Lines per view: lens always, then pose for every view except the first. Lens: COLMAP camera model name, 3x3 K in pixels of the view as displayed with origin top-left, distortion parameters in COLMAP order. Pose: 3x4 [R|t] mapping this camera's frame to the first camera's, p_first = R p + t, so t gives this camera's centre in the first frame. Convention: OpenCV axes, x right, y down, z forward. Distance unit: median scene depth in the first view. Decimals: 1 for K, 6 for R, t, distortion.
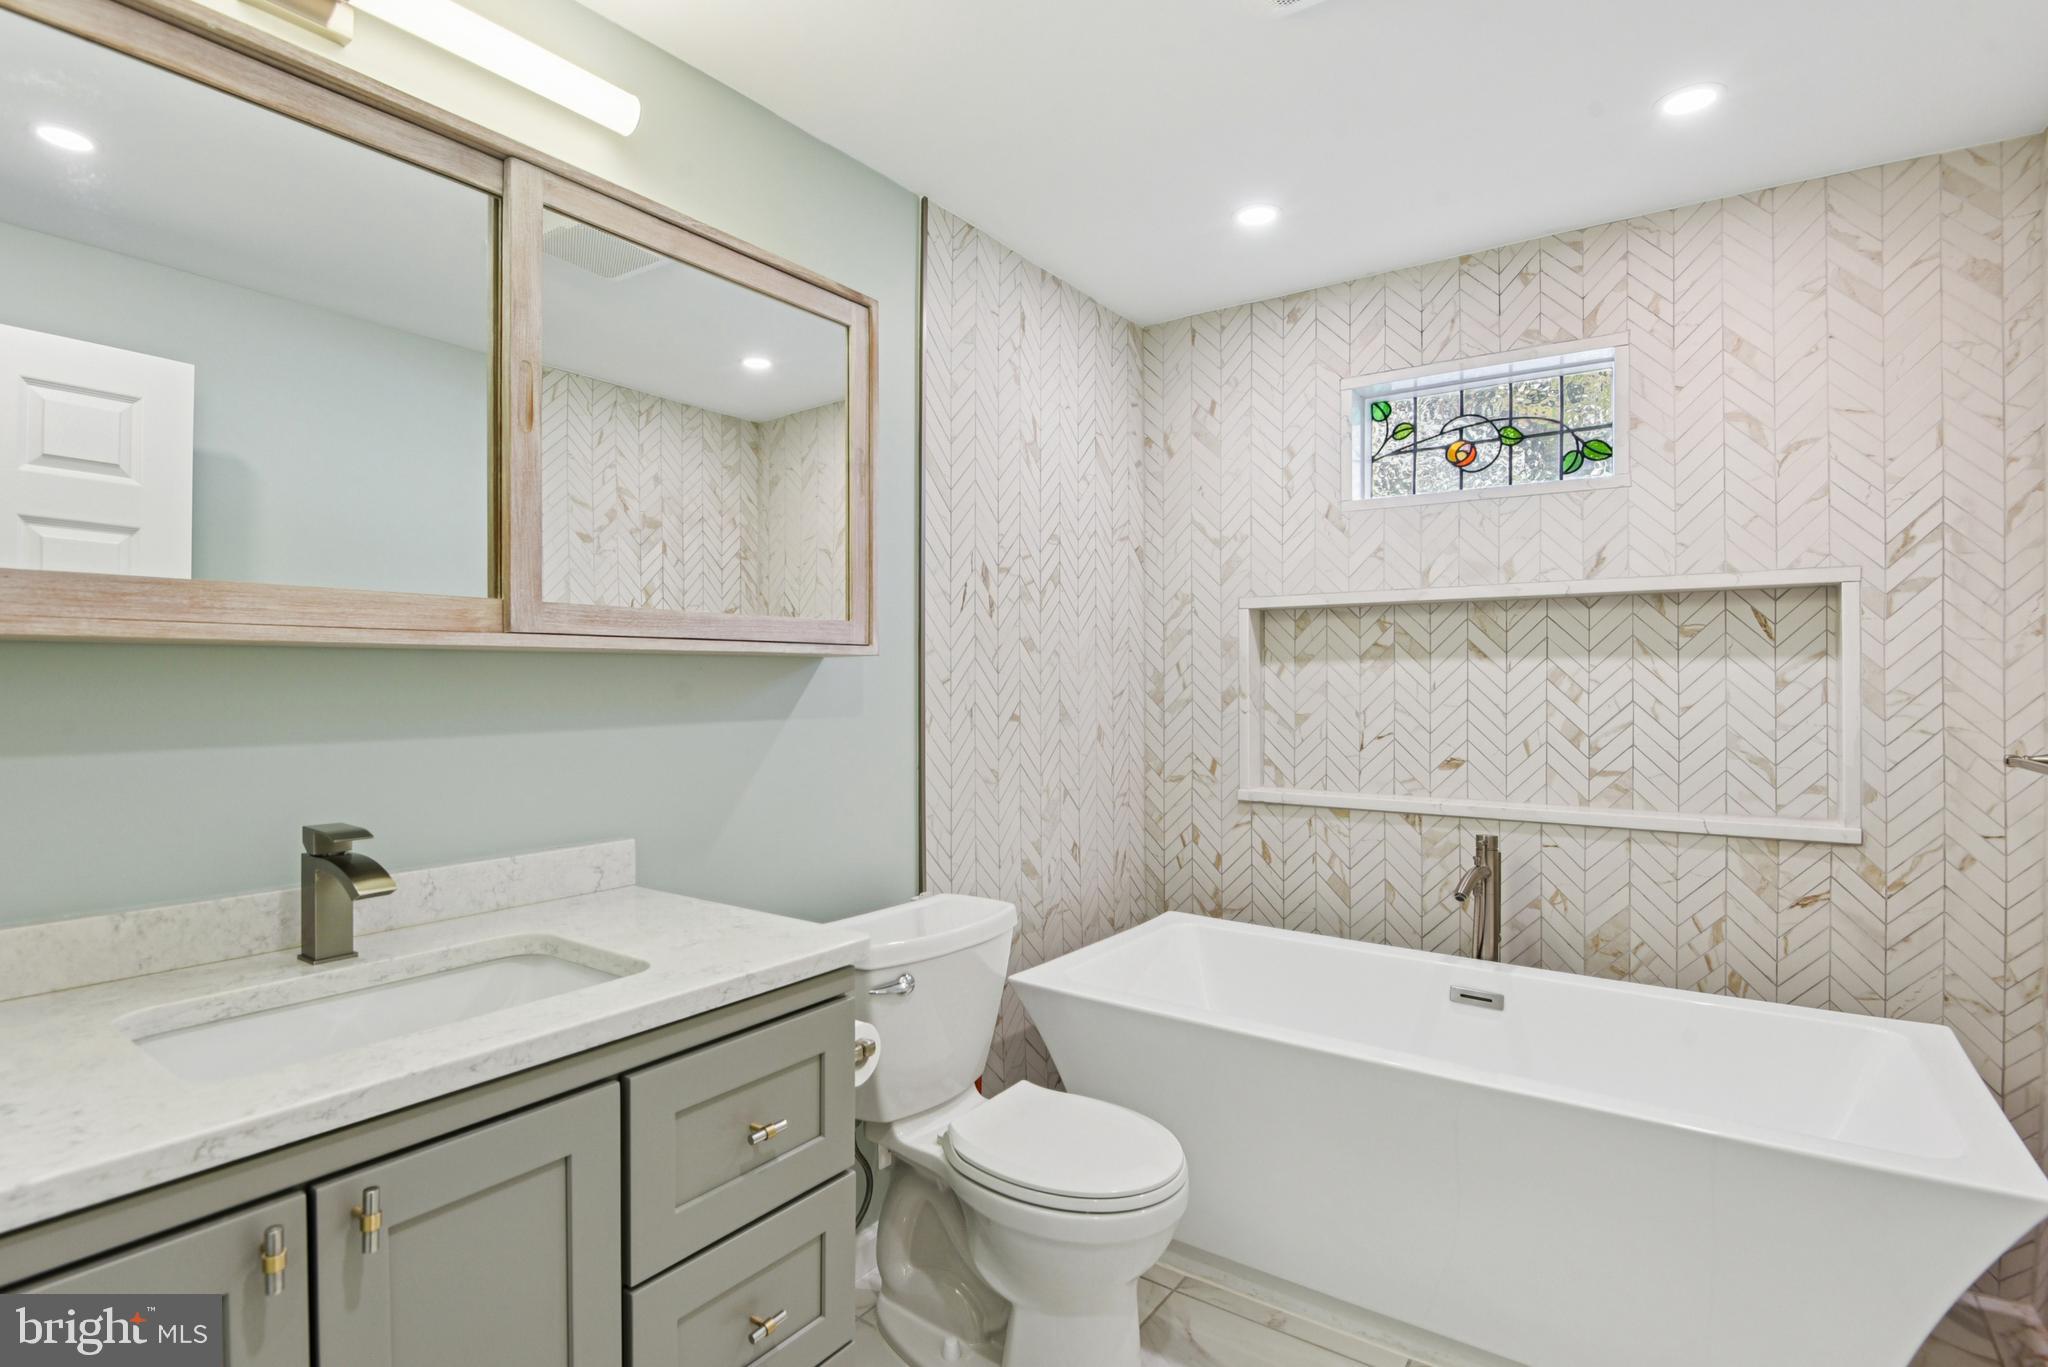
lens RADIAL K [[972.8, 0, 1029.9], [0, 972.8, 677.9], [0, 0, 1]] dist [-0.013596, -0.008201]
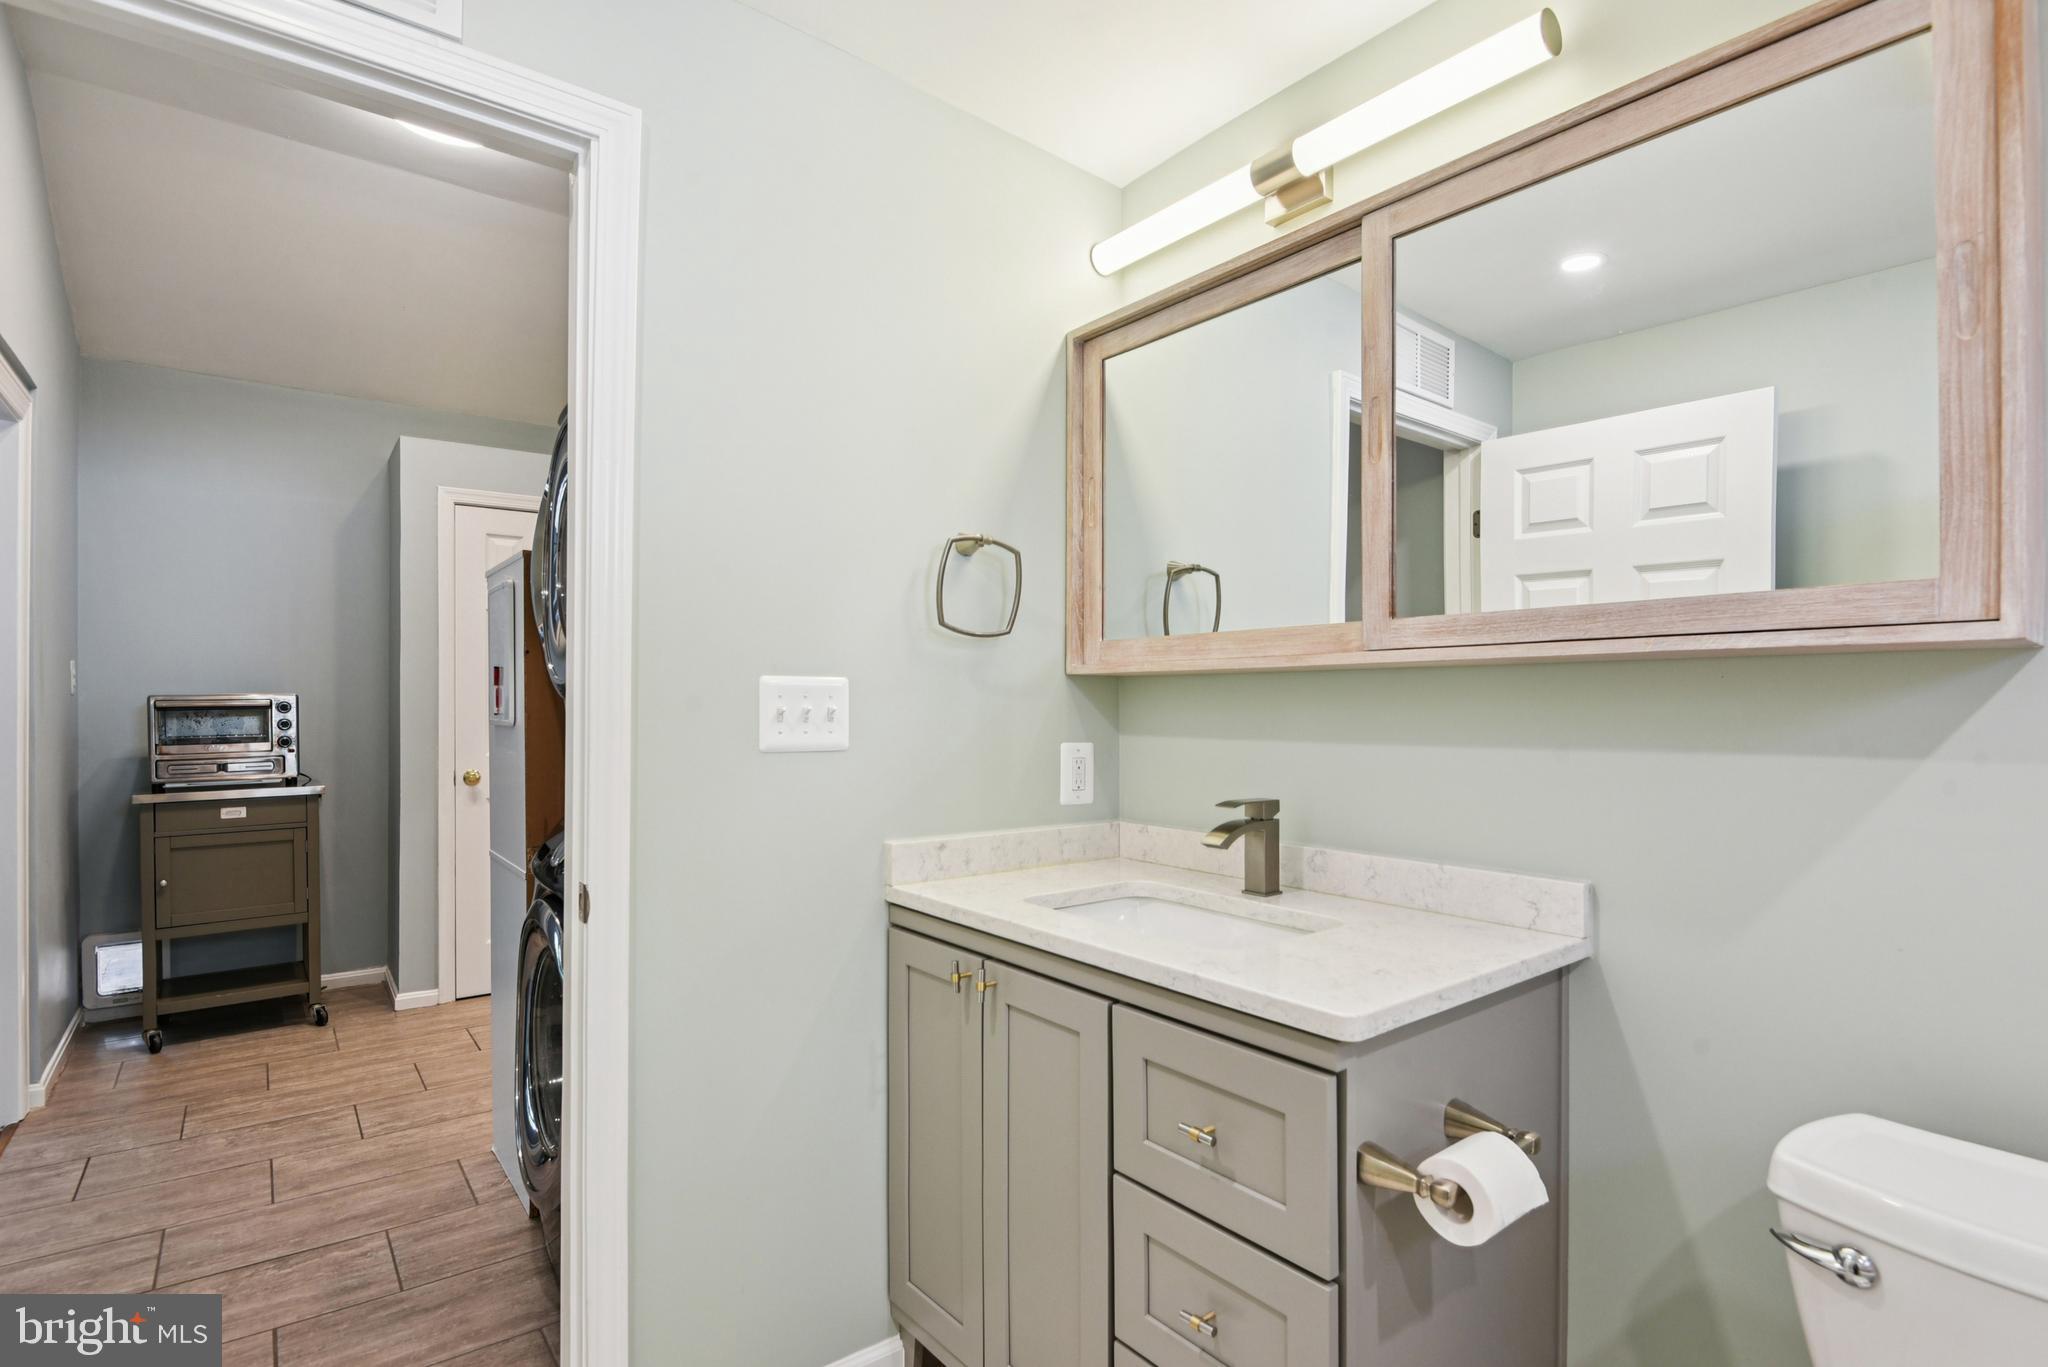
lens RADIAL K [[1000.1, 0, 1018.6], [0, 1000.1, 701.0], [0, 0, 1]] dist [-0.014756, -0.002230]
pose [[-0.288619, 0.002172, -0.957442, 0.640373], [0.004399, 0.999990, 0.000942, 0.007908], [0.957434, -0.003940, -0.288626, 0.914657]]
